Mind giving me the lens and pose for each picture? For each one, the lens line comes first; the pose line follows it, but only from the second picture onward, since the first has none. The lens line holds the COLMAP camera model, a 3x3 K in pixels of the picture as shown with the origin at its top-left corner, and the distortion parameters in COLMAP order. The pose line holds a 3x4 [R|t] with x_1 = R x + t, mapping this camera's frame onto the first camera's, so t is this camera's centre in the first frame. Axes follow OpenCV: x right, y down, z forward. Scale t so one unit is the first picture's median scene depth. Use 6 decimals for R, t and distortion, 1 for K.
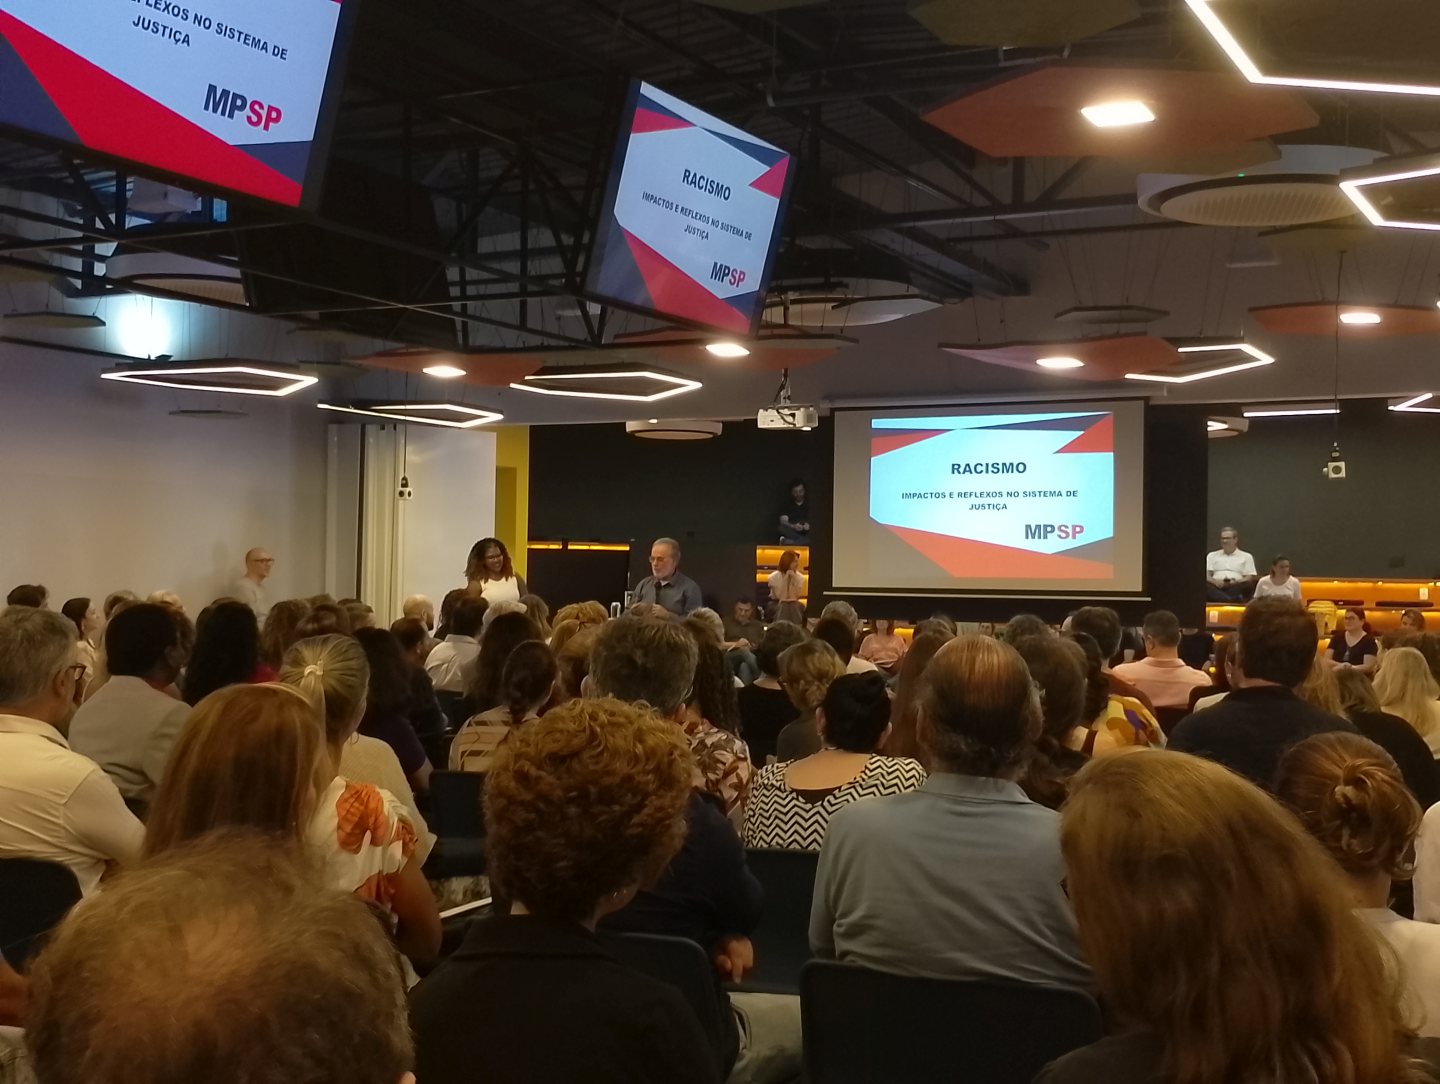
lens RADIAL K [[1932.2, 0, 720.8], [0, 1932.2, 539.8], [0, 0, 1]] dist [0.044619, 0.000000]
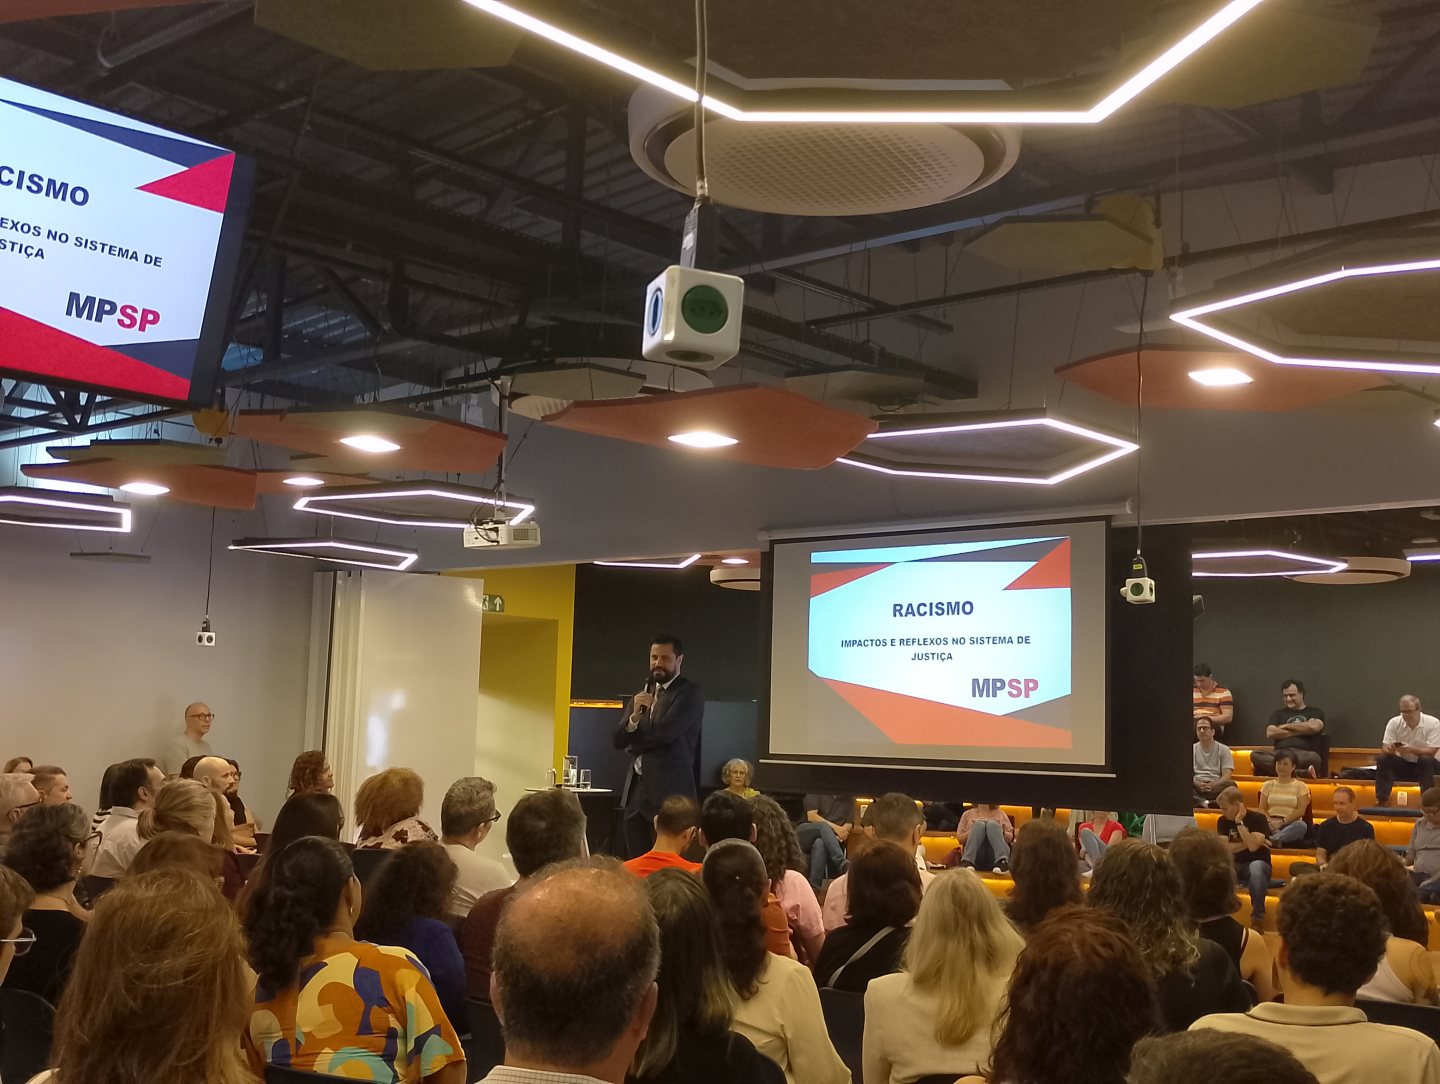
lens RADIAL K [[1725.4, 0, 715.2], [0, 1725.4, 536.0], [0, 0, 1]] dist [0.079819, 0.000000]
pose [[0.966963, -0.016629, -0.254374, 0.280570], [-0.008383, 0.995256, -0.096928, 0.004315], [0.254779, 0.095858, 0.962236, 0.324325]]
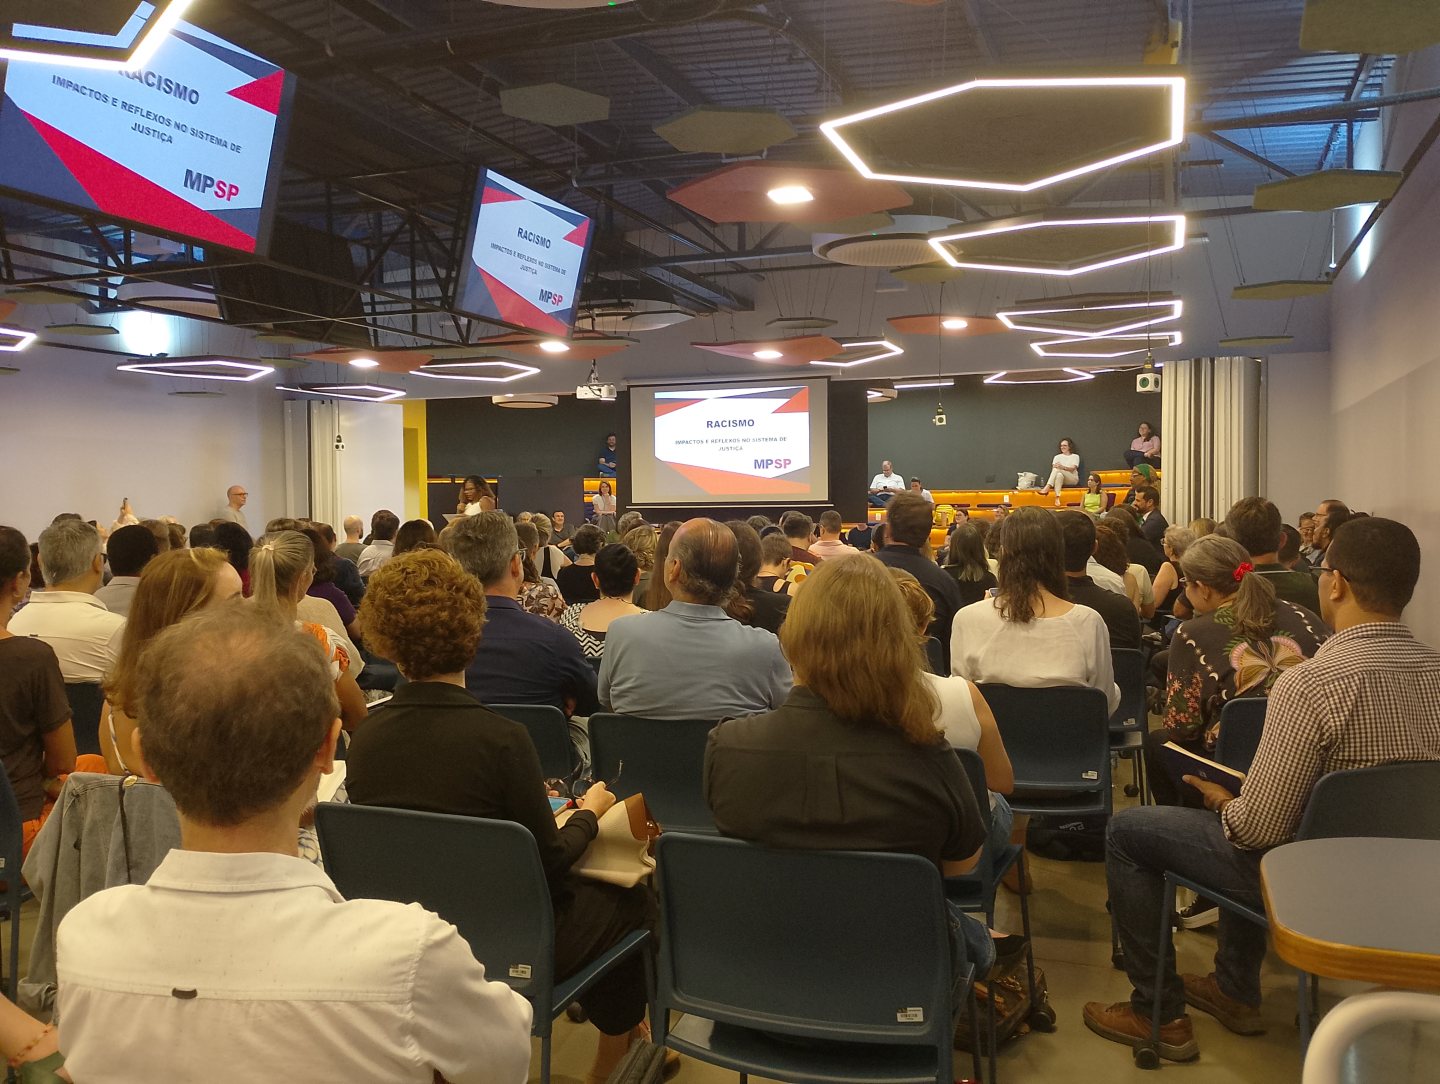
lens RADIAL K [[1287.1, 0, 741.4], [0, 1287.1, 541.9], [0, 0, 1]] dist [0.054539, -0.020898]
pose [[0.990539, -0.029159, 0.134100, 0.007629], [0.022210, 0.998346, 0.053027, 0.003644], [-0.135425, -0.049547, 0.989548, -0.030228]]
